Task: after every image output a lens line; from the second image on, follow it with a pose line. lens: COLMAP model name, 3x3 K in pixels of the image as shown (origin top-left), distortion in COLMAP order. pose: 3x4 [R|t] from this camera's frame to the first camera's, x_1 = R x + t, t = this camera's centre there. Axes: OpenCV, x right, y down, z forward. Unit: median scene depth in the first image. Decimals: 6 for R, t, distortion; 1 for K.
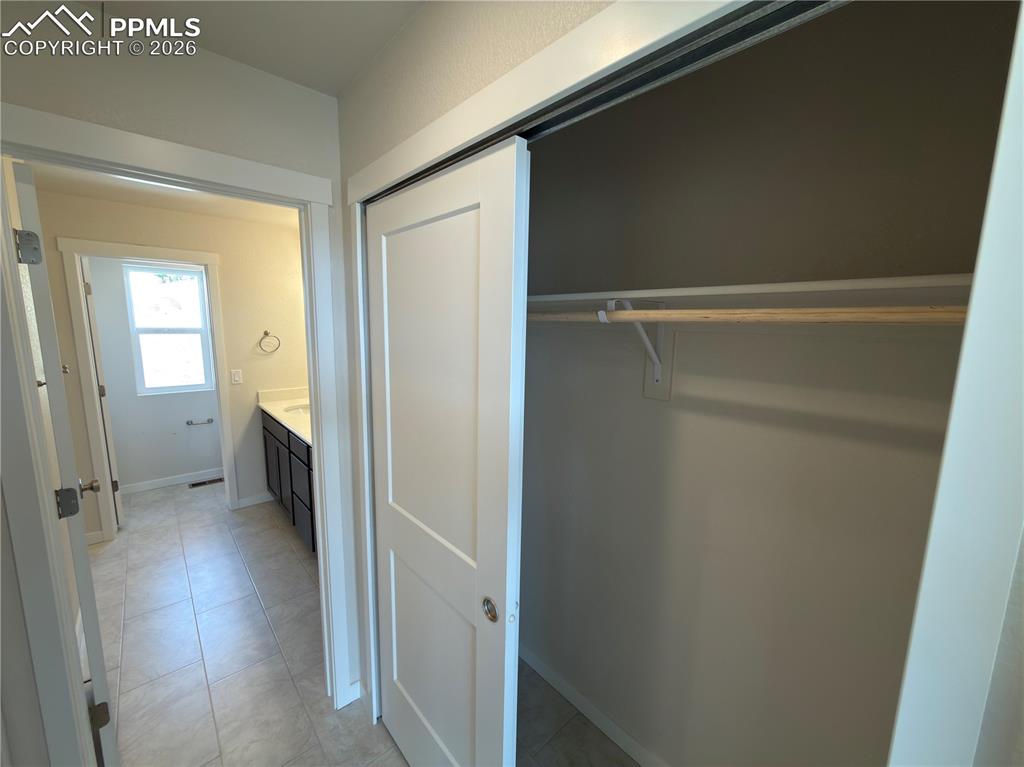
lens RADIAL K [[410.8, 0, 512.4], [0, 410.8, 383.9], [0, 0, 1]] dist [0.000613, 0.000724]
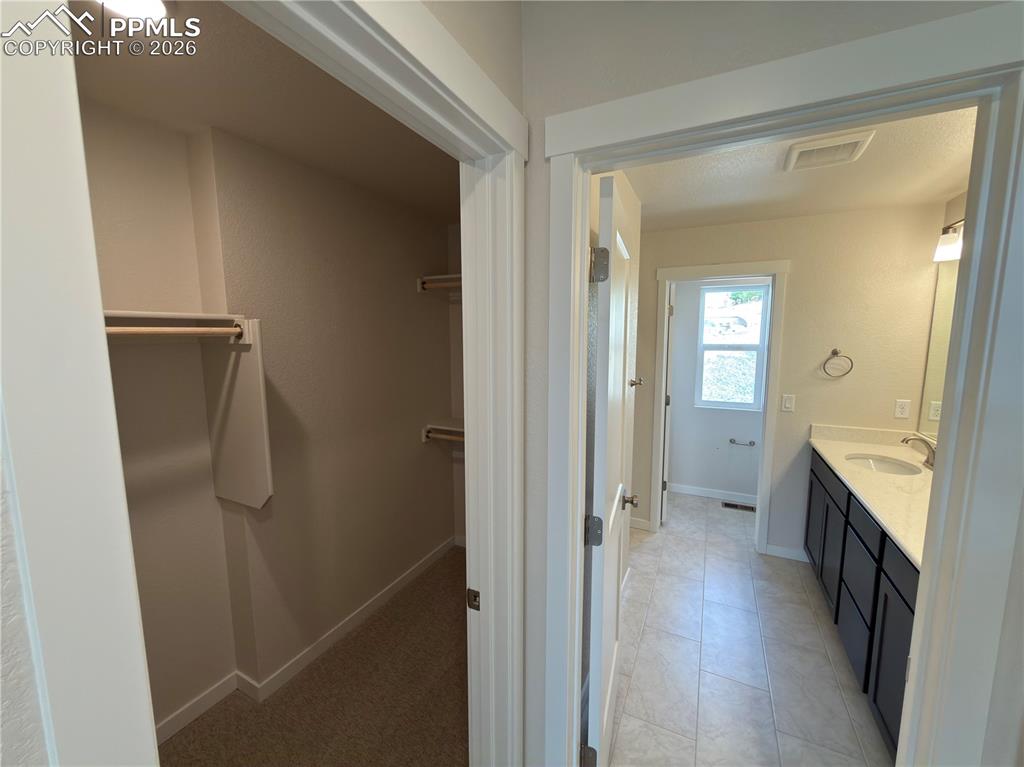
lens RADIAL K [[408.1, 0, 512.9], [0, 408.1, 383.2], [0, 0, 1]] dist [-0.000134, 0.000351]
pose [[0.374556, 0.093158, -0.922512, -0.111544], [-0.128022, 0.990606, 0.048056, -0.025085], [0.918323, 0.100102, 0.382964, 0.153415]]
